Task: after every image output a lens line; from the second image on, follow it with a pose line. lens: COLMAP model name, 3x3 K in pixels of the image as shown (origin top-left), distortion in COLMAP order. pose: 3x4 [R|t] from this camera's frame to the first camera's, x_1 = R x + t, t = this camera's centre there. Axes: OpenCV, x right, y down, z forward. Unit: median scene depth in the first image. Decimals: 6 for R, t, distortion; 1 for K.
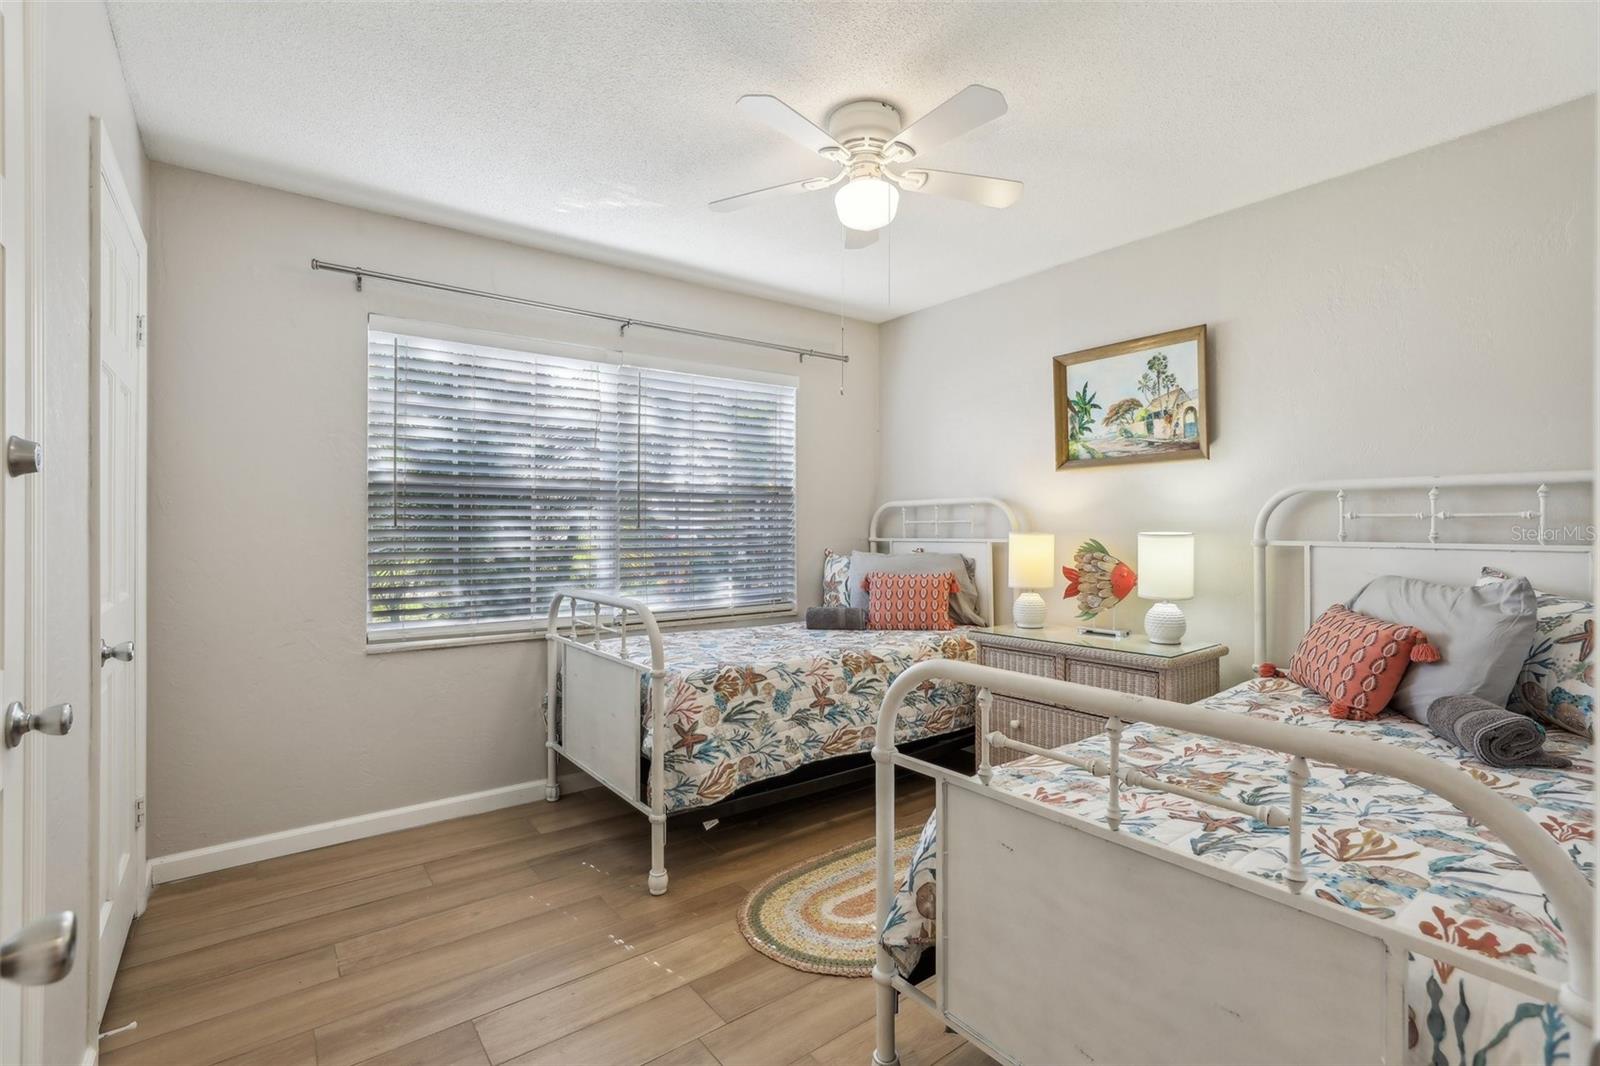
lens RADIAL K [[727.9, 0, 802.8], [0, 727.9, 529.3], [0, 0, 1]] dist [-0.025927, 0.010802]
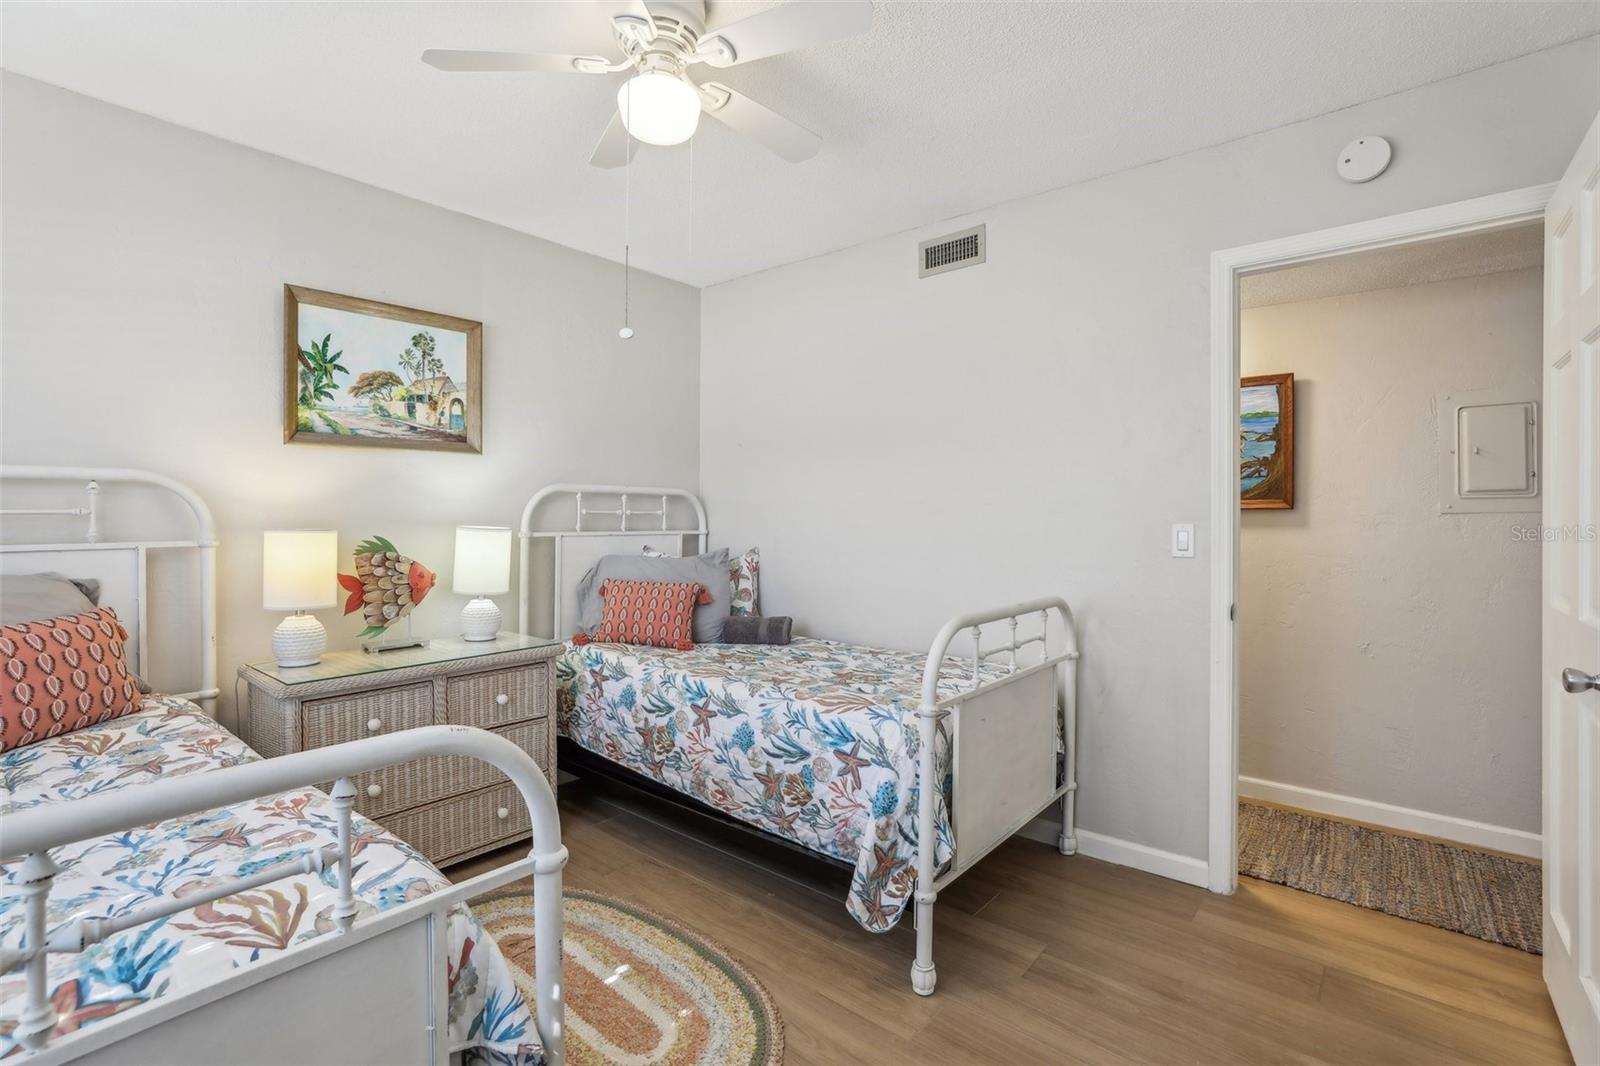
lens RADIAL K [[727.9, 0, 804.0], [0, 727.9, 522.5], [0, 0, 1]] dist [-0.025927, 0.010802]
pose [[-0.202024, -0.006265, 0.979361, -0.492397], [0.001105, 0.999977, 0.006625, -0.006742], [-0.979380, 0.002420, -0.202013, 0.696467]]
